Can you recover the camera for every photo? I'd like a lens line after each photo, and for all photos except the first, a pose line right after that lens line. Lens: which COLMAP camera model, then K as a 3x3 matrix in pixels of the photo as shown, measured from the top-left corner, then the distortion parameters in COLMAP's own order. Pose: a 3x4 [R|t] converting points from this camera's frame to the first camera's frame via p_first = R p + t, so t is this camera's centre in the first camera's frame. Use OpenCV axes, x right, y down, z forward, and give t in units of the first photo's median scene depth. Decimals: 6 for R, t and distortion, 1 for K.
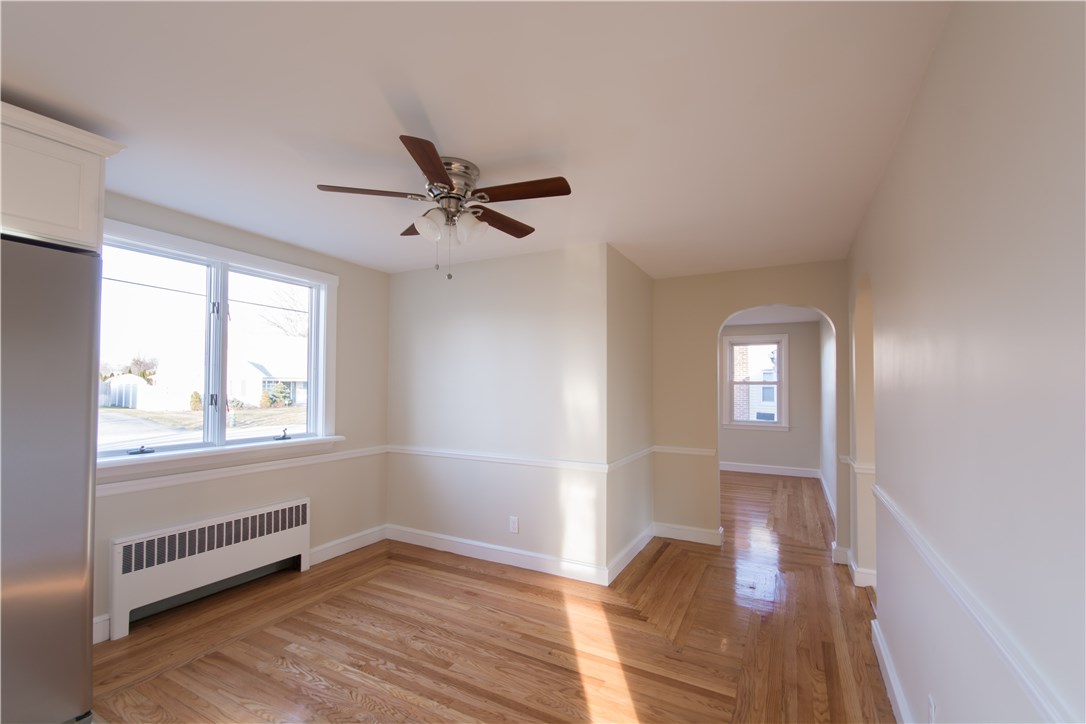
lens RADIAL K [[475.3, 0, 532.3], [0, 475.3, 372.5], [0, 0, 1]] dist [0.005384, -0.009753]
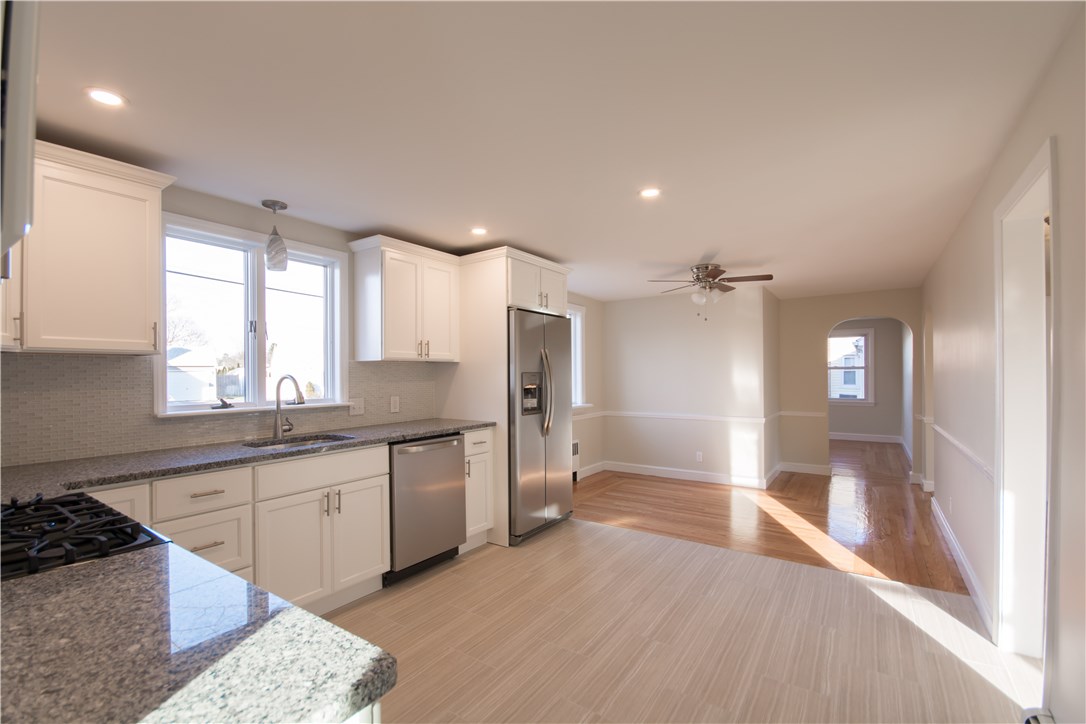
lens RADIAL K [[480.0, 0, 529.5], [0, 480.0, 373.1], [0, 0, 1]] dist [0.001796, -0.009187]
pose [[0.993042, -0.012722, -0.117068, -0.485936], [0.015846, 0.999542, 0.025795, -0.024155], [0.116686, -0.027471, 0.992789, -0.806210]]
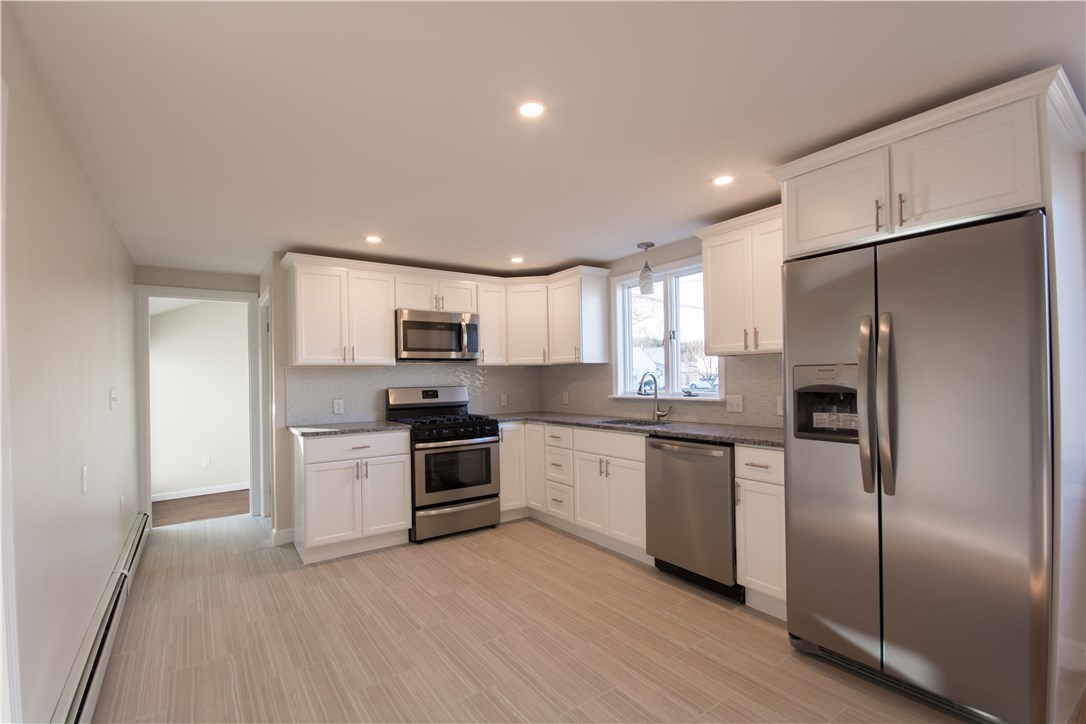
lens RADIAL K [[483.4, 0, 523.1], [0, 483.4, 371.5], [0, 0, 1]] dist [0.000325, -0.008178]
pose [[-0.462366, -0.010075, -0.886632, 0.160415], [0.038600, 0.998759, -0.031479, 0.019517], [0.885849, -0.048779, -0.461403, 0.324325]]
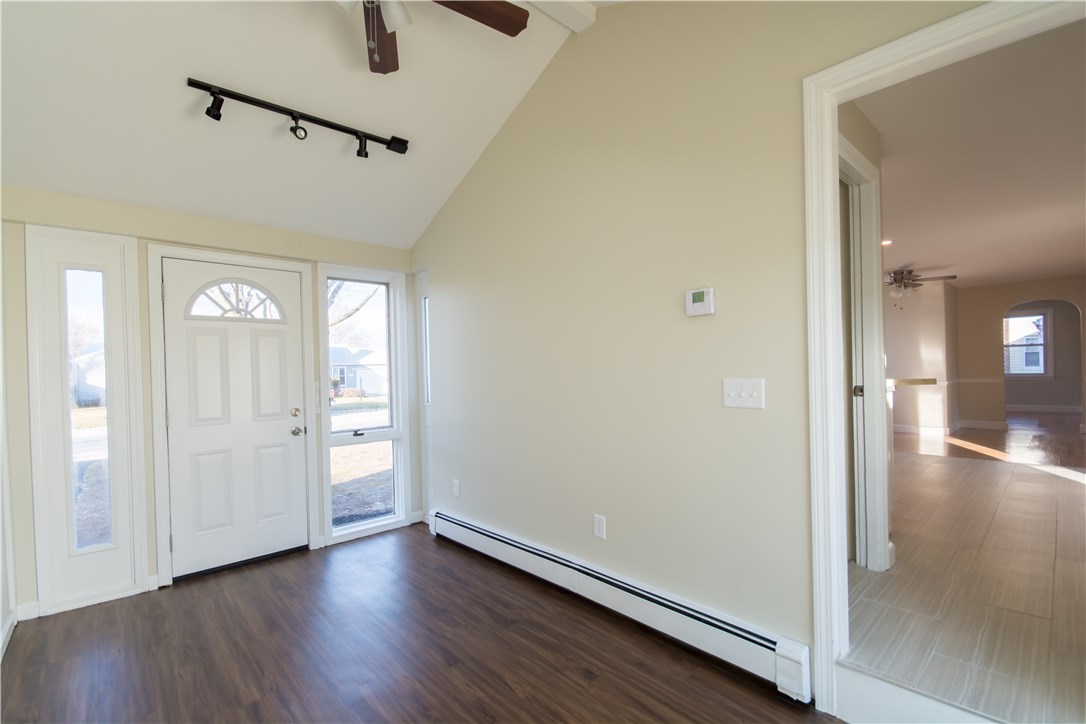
lens RADIAL K [[480.0, 0, 529.5], [0, 480.0, 373.1], [0, 0, 1]] dist [0.001796, -0.009187]
pose [[0.939833, -0.028542, -0.340439, -0.942184], [0.040737, 0.998757, 0.028724, 0.011776], [0.339196, -0.040865, 0.939828, -1.802044]]
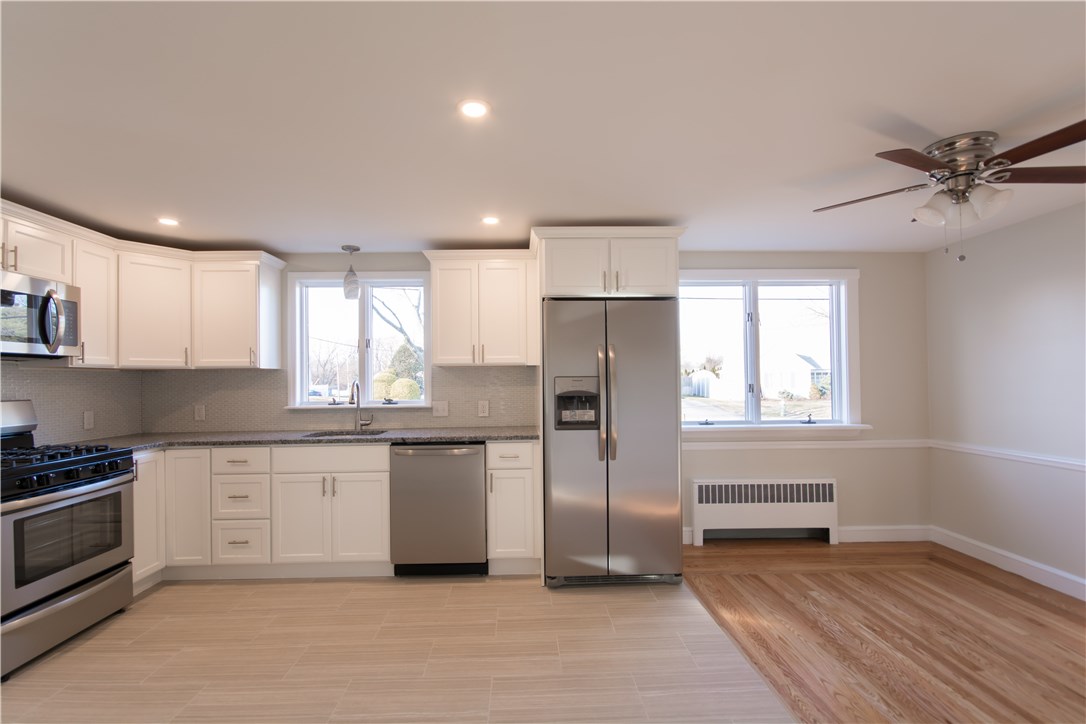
lens RADIAL K [[475.3, 0, 532.3], [0, 475.3, 372.5], [0, 0, 1]] dist [0.005384, -0.009753]
pose [[0.497357, -0.023416, -0.867230, 0.150954], [0.037963, 0.999266, -0.005209, -0.001329], [0.866715, -0.030332, 0.497881, -0.154113]]
